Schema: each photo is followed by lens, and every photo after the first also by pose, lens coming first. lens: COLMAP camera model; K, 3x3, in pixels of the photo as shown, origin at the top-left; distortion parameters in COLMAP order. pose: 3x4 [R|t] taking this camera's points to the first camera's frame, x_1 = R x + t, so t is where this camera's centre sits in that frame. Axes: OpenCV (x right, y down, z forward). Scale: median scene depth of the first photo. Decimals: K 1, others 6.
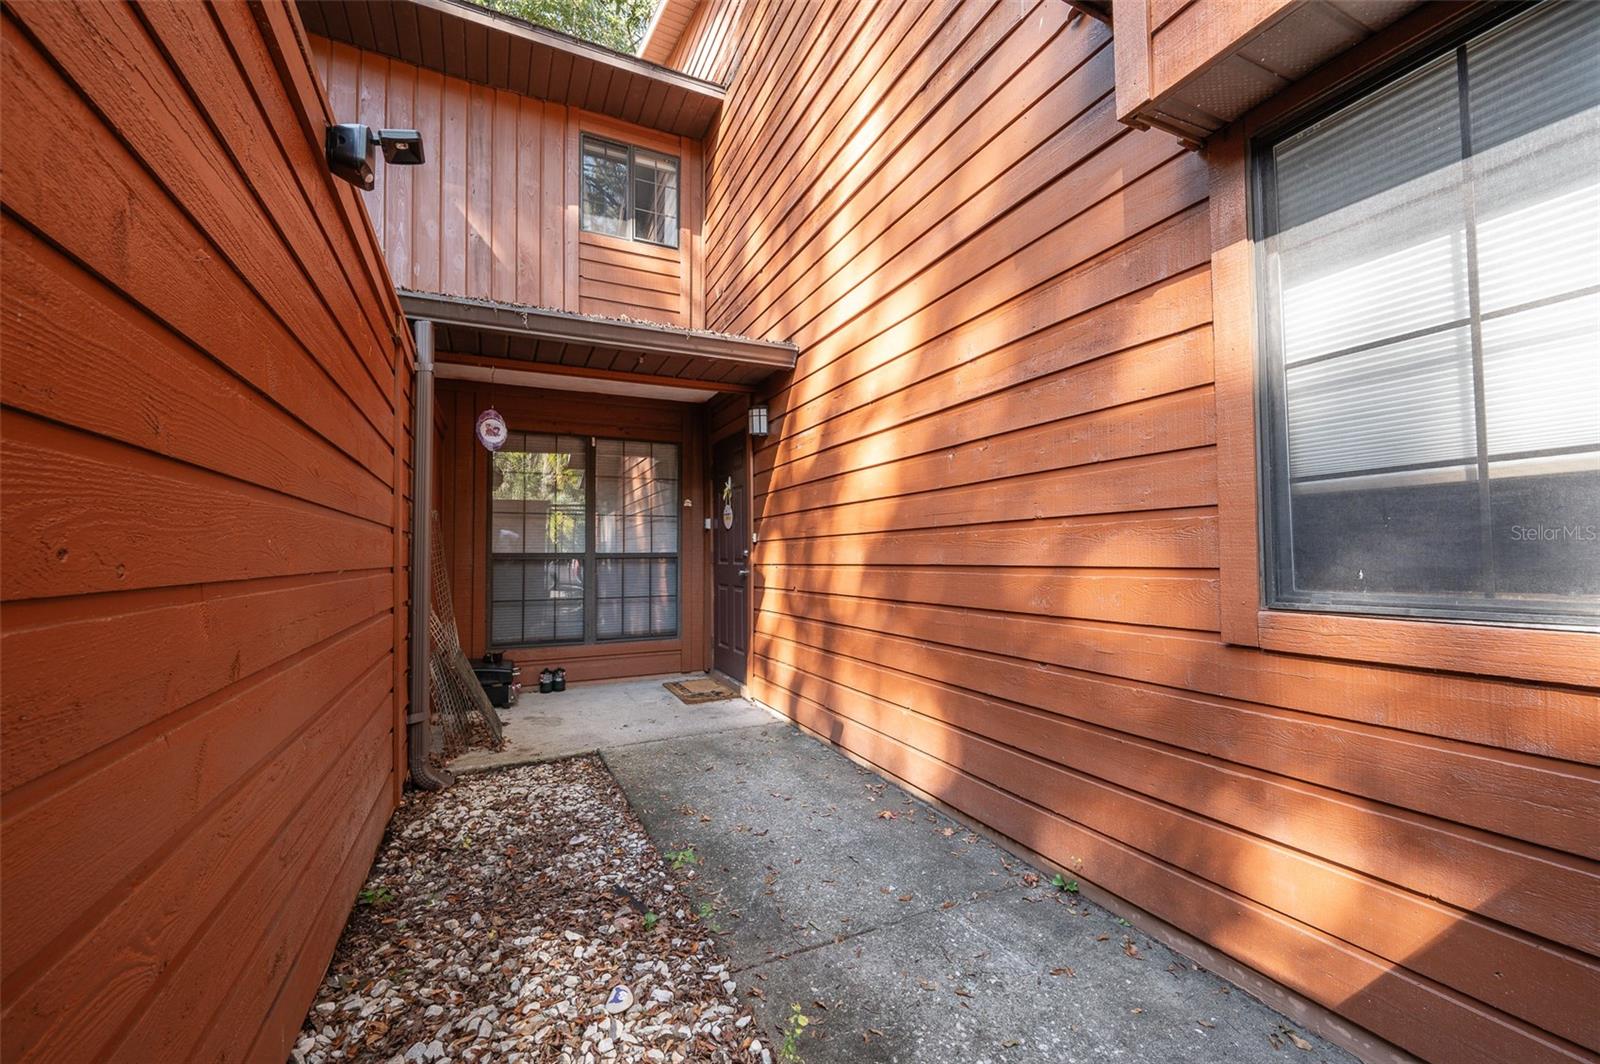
lens RADIAL K [[630.8, 0, 803.0], [0, 630.8, 536.2], [0, 0, 1]] dist [-0.002395, 0.000457]
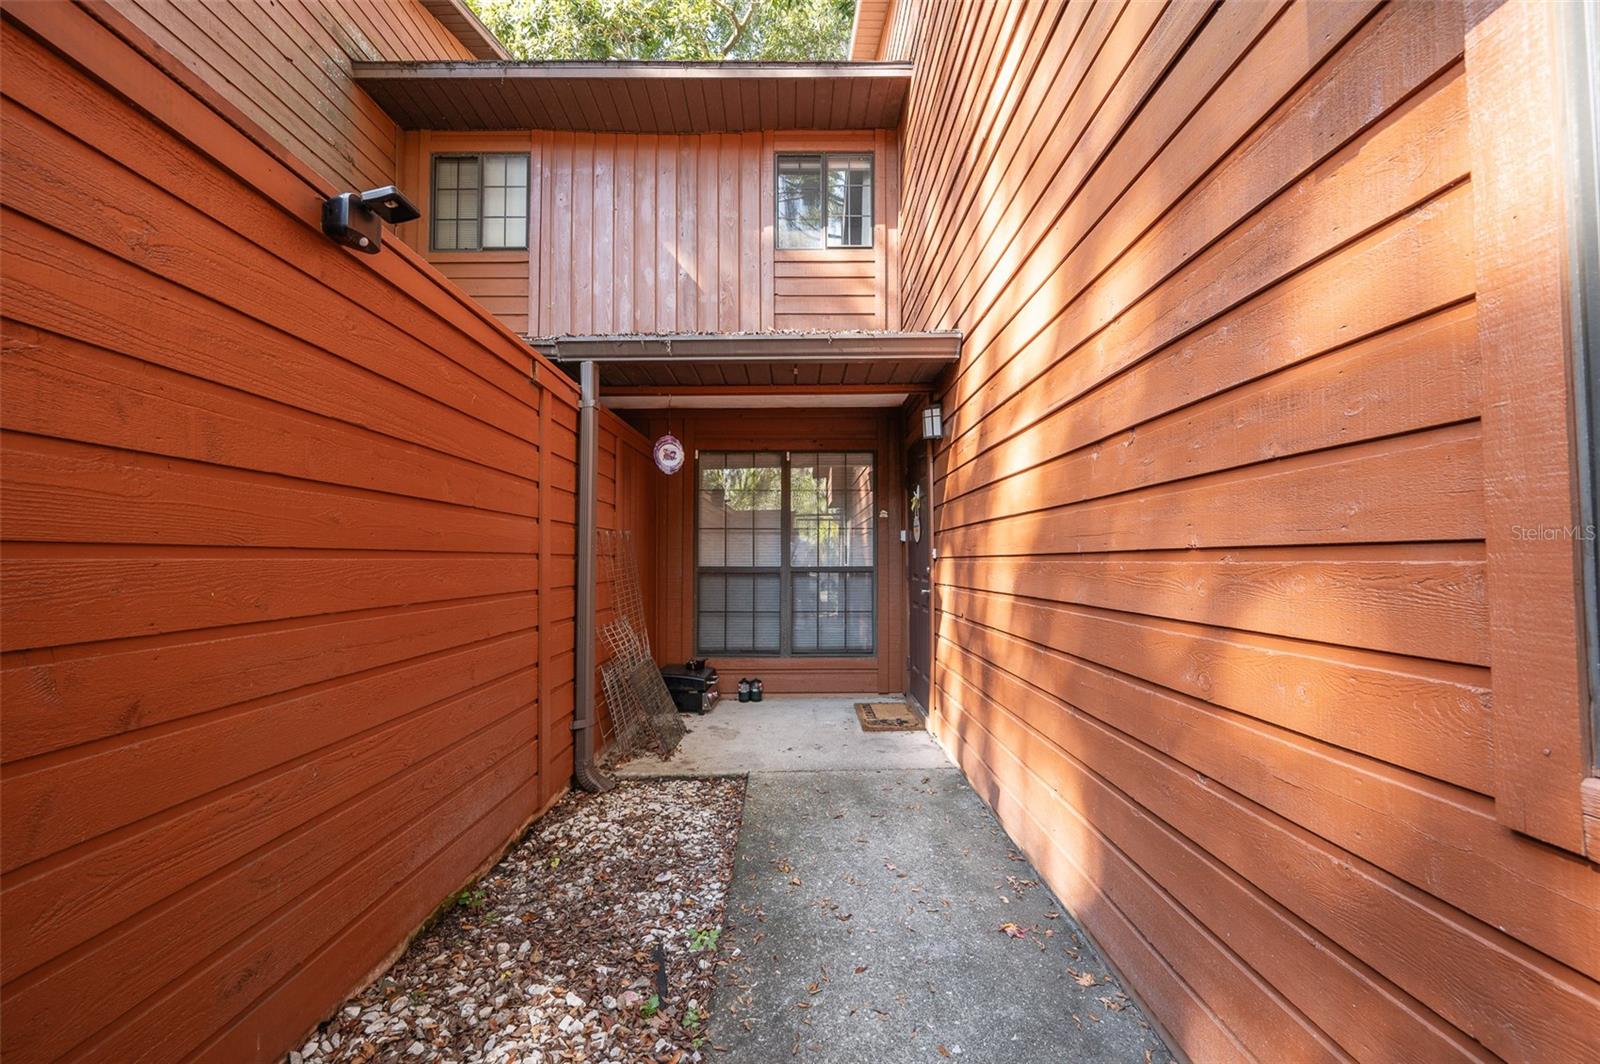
lens RADIAL K [[630.8, 0, 799.0], [0, 630.8, 536.3], [0, 0, 1]] dist [-0.002395, 0.000457]
pose [[0.902435, -0.010901, -0.430687, 0.199829], [0.009841, 0.999941, -0.004688, -0.028777], [0.430713, -0.000008, 0.902489, 0.168423]]
